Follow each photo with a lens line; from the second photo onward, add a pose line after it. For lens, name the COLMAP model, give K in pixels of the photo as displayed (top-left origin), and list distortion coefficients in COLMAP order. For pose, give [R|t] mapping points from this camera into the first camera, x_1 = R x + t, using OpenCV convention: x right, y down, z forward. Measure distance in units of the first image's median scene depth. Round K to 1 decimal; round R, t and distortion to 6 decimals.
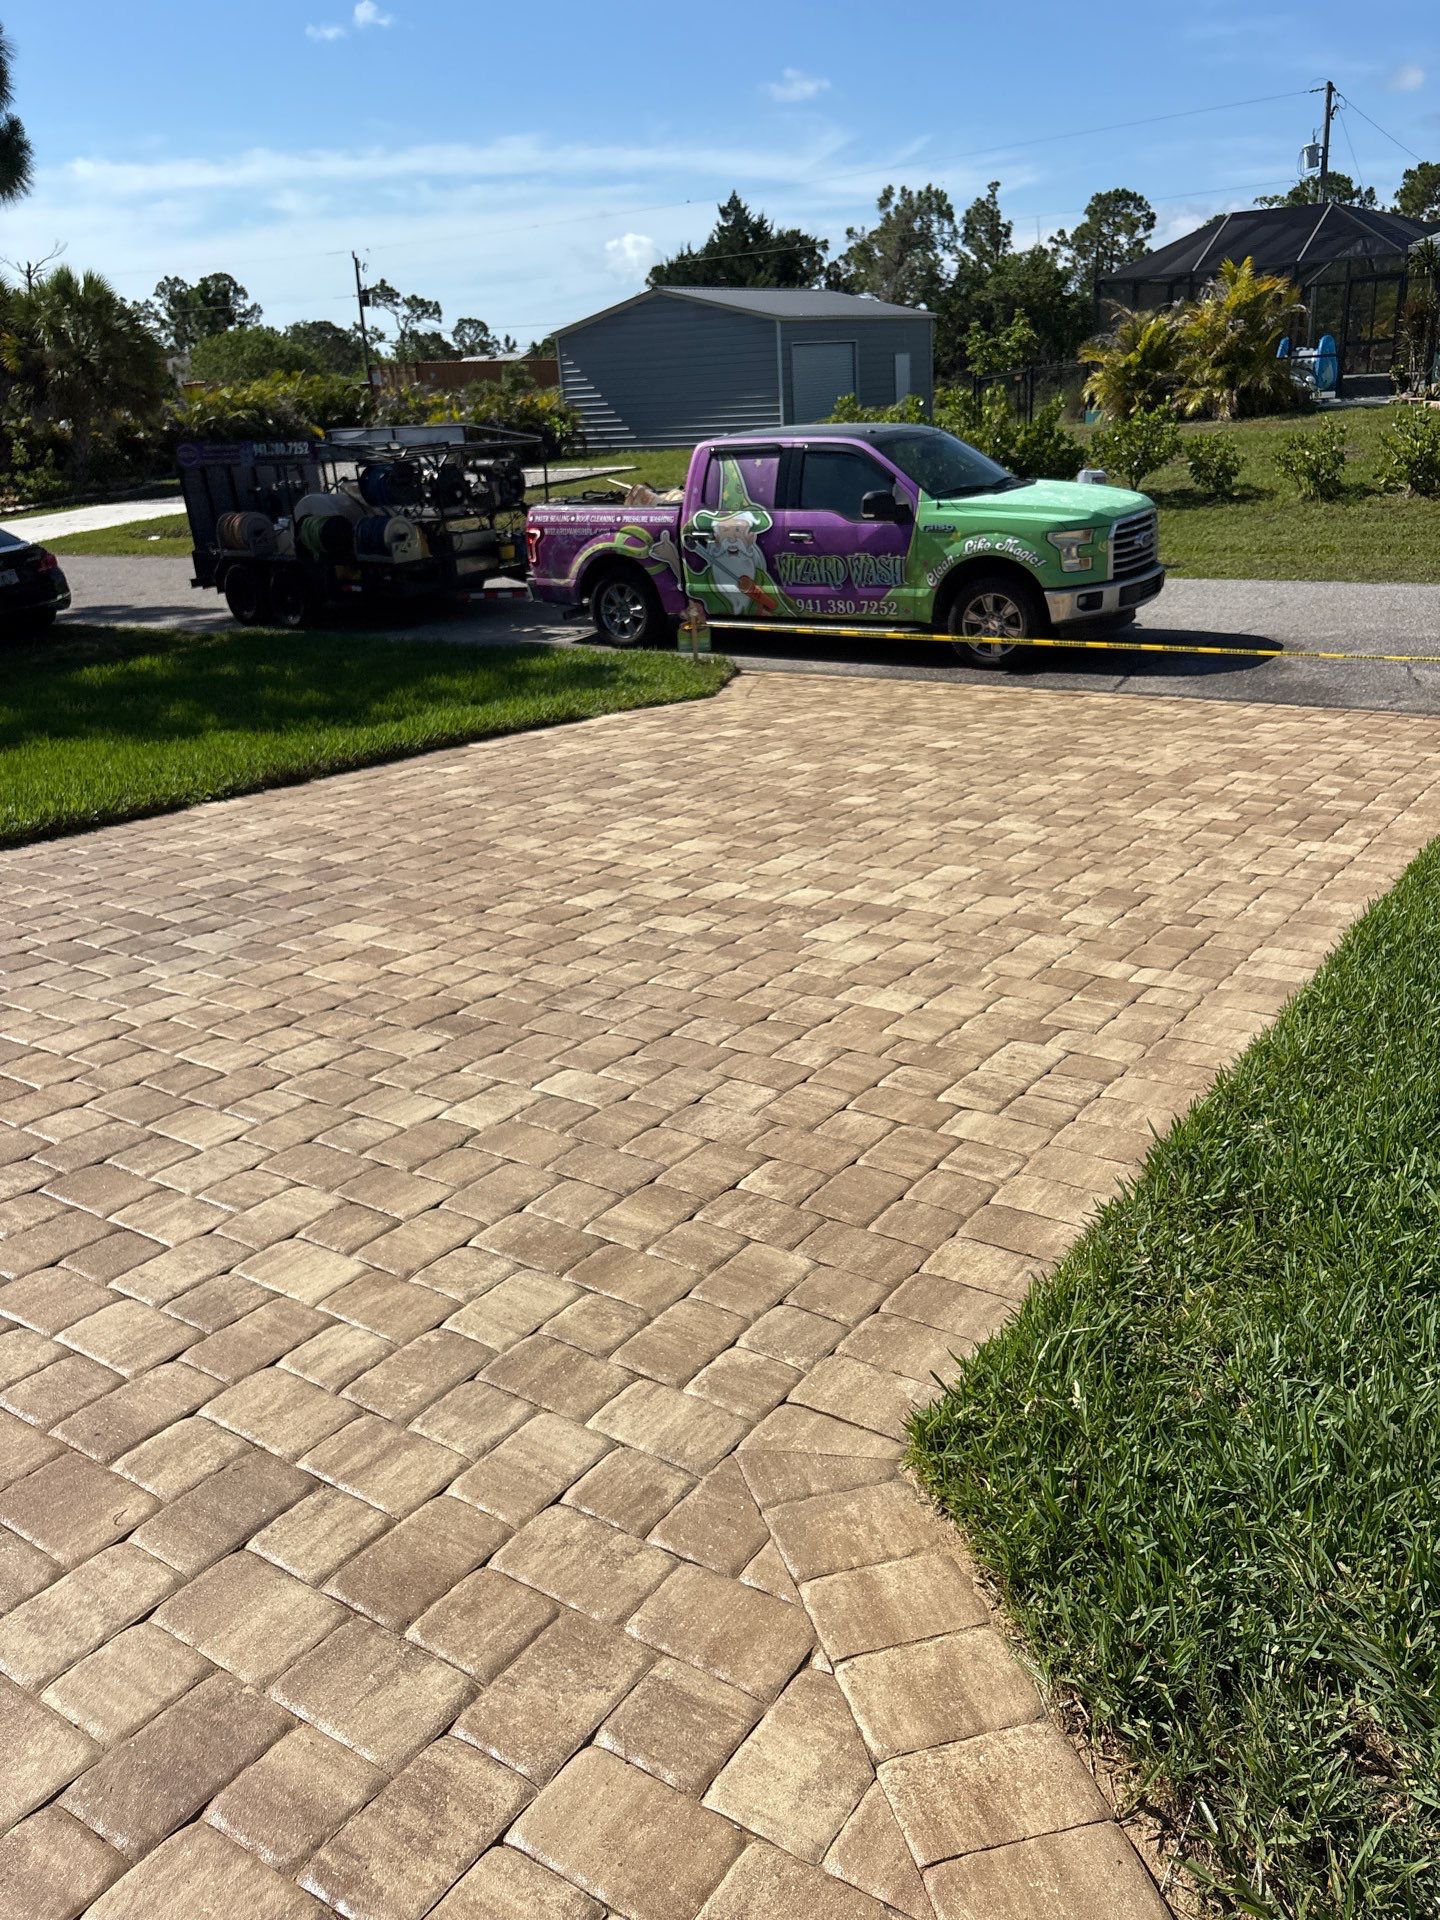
lens RADIAL K [[1457.3, 0, 743.7], [0, 1457.3, 958.2], [0, 0, 1]] dist [0.020210, -0.027353]
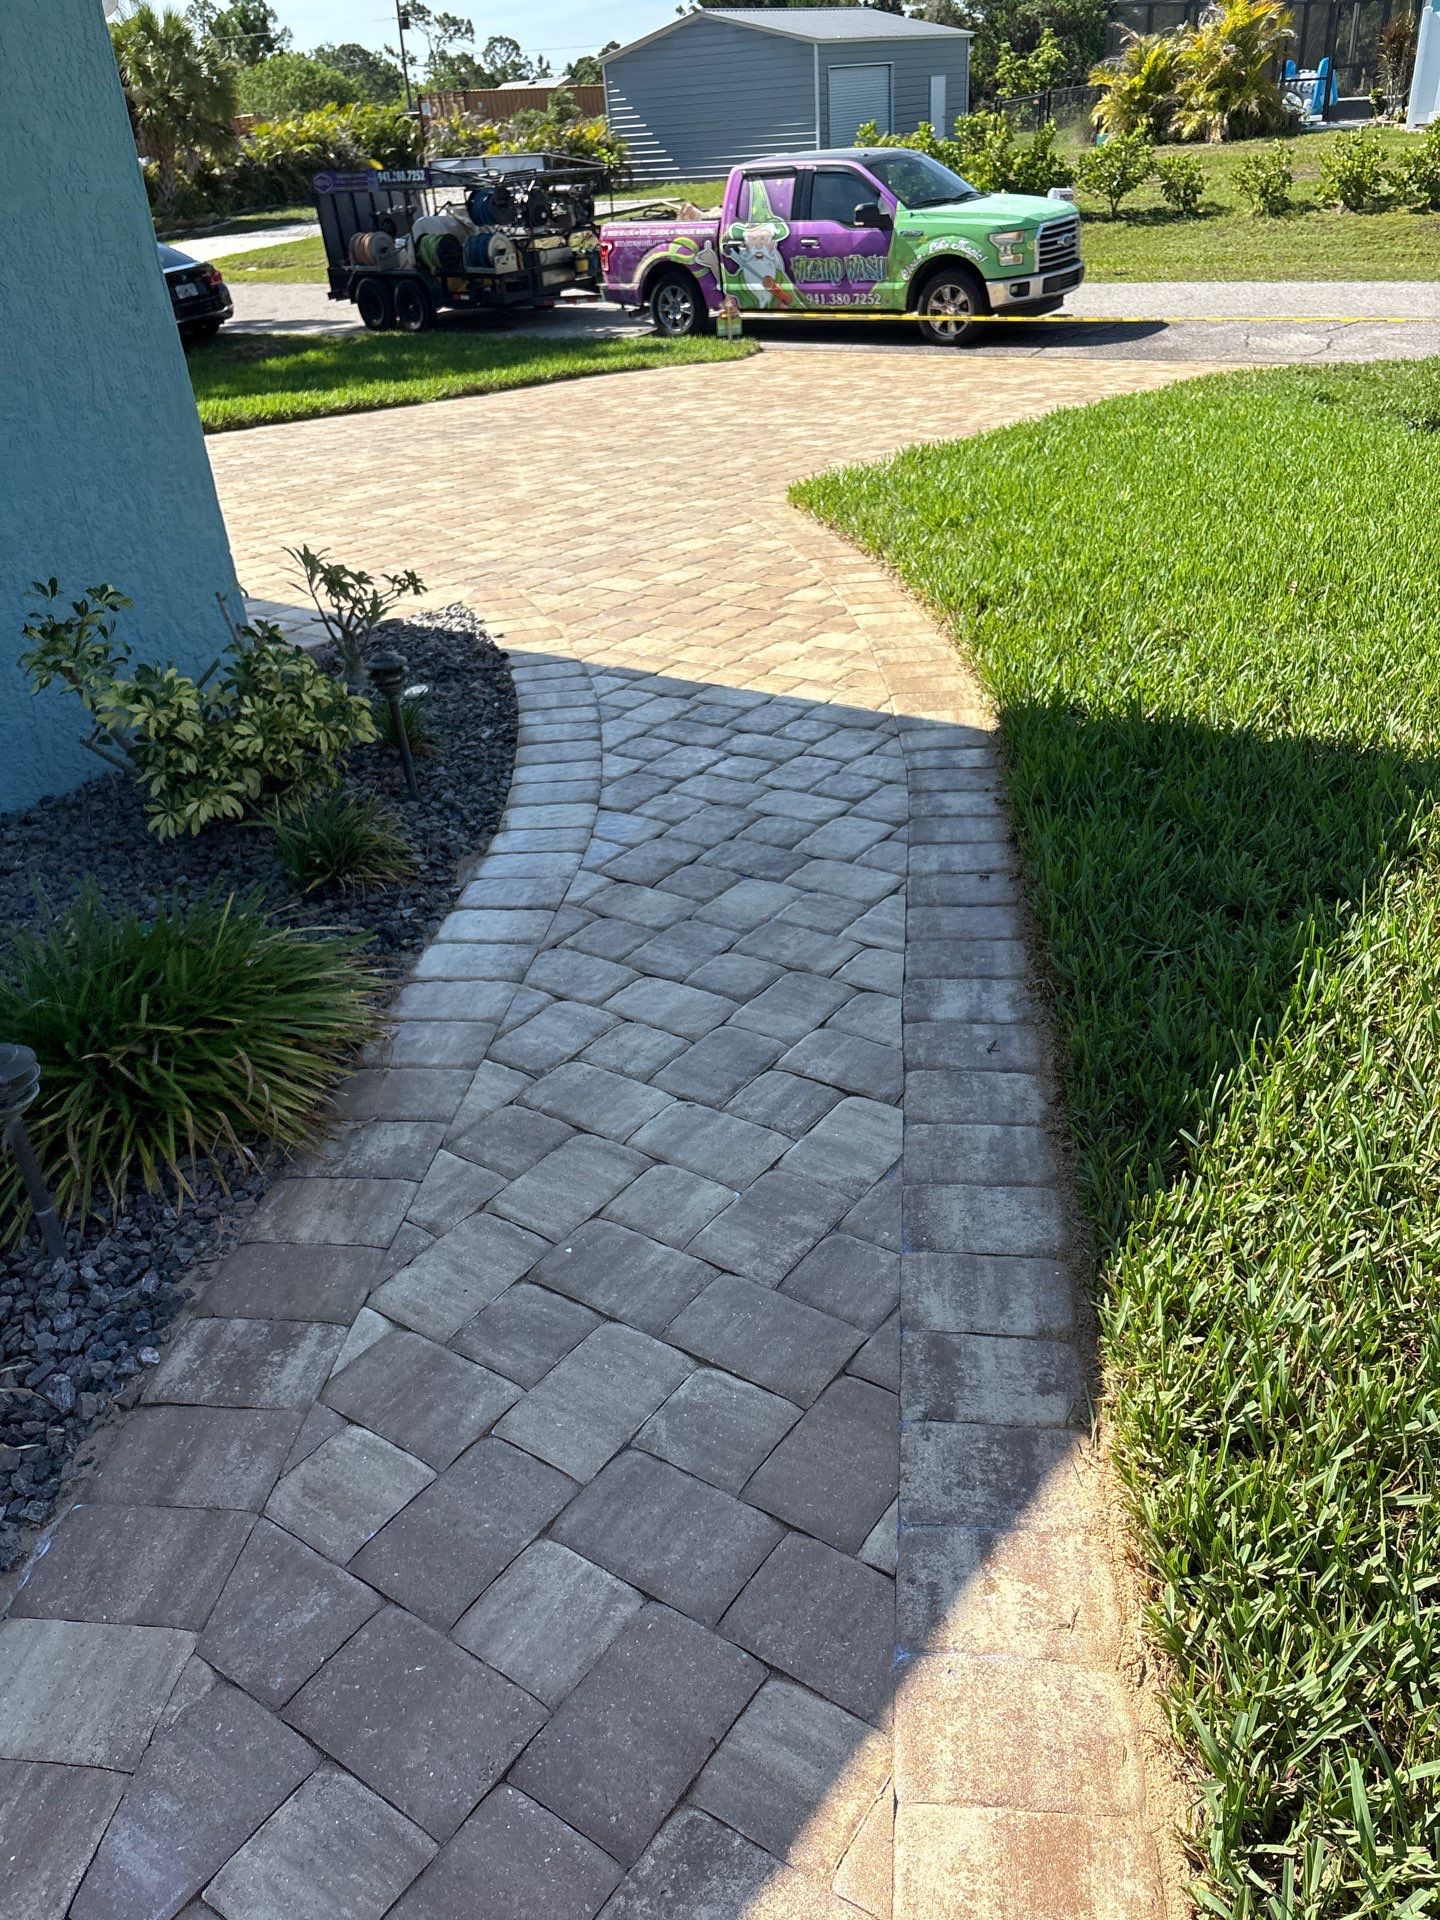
lens RADIAL K [[1428.6, 0, 717.1], [0, 1428.6, 984.1], [0, 0, 1]] dist [0.069463, -0.084891]
pose [[0.998976, 0.011746, -0.043698, 0.019168], [-0.004175, 0.985526, 0.169471, 0.146928], [0.045056, -0.169115, 0.984566, -0.396433]]
